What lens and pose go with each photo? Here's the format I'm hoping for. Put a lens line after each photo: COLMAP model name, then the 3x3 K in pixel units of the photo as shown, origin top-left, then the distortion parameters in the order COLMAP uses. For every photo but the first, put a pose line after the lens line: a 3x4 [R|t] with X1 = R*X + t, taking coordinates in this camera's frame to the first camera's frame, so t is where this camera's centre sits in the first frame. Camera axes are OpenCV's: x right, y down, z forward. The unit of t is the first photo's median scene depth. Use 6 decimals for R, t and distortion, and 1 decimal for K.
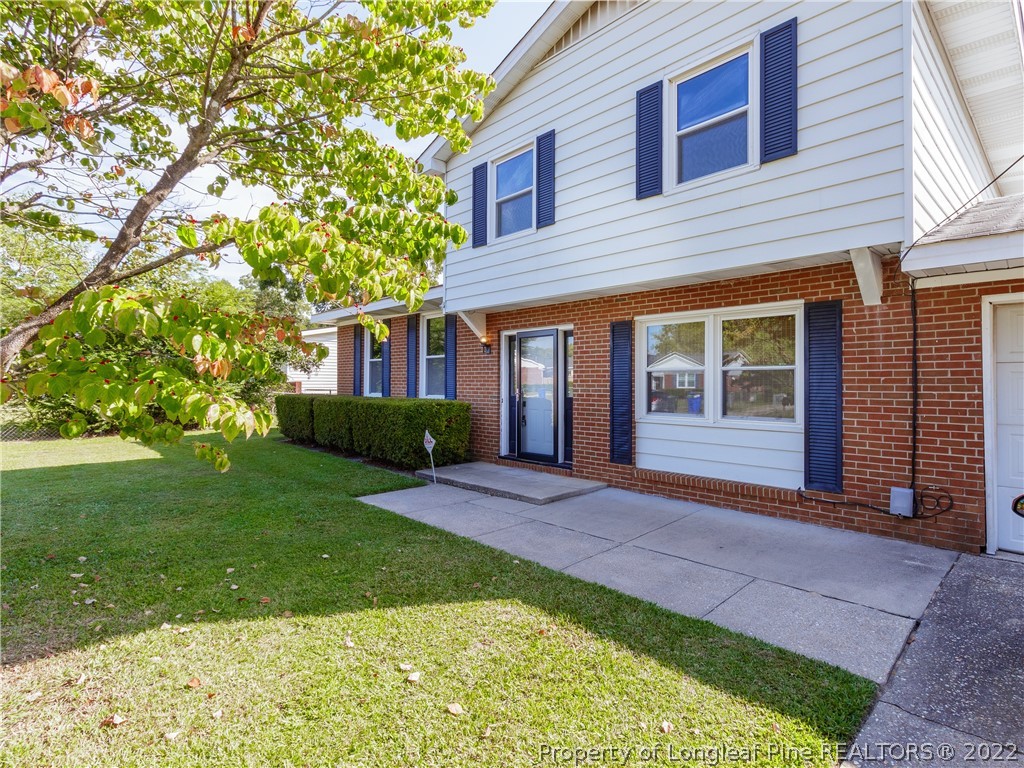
lens RADIAL K [[537.0, 0, 512.0], [0, 537.0, 384.0], [0, 0, 1]] dist [-0.000517, 0.000289]
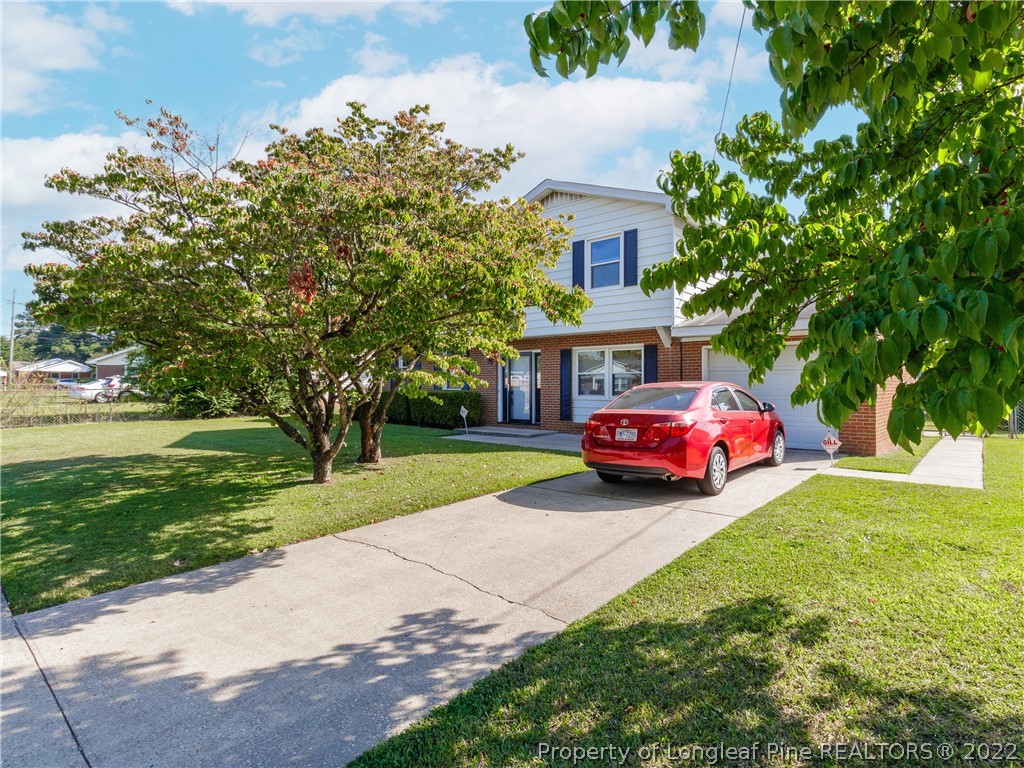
lens RADIAL K [[537.0, 0, 512.0], [0, 537.0, 384.0], [0, 0, 1]] dist [-0.000517, 0.000289]
pose [[0.994622, -0.000547, 0.103568, -0.190208], [0.001038, 0.999988, -0.004683, 0.019715], [-0.103564, 0.004766, 0.994611, -0.909636]]
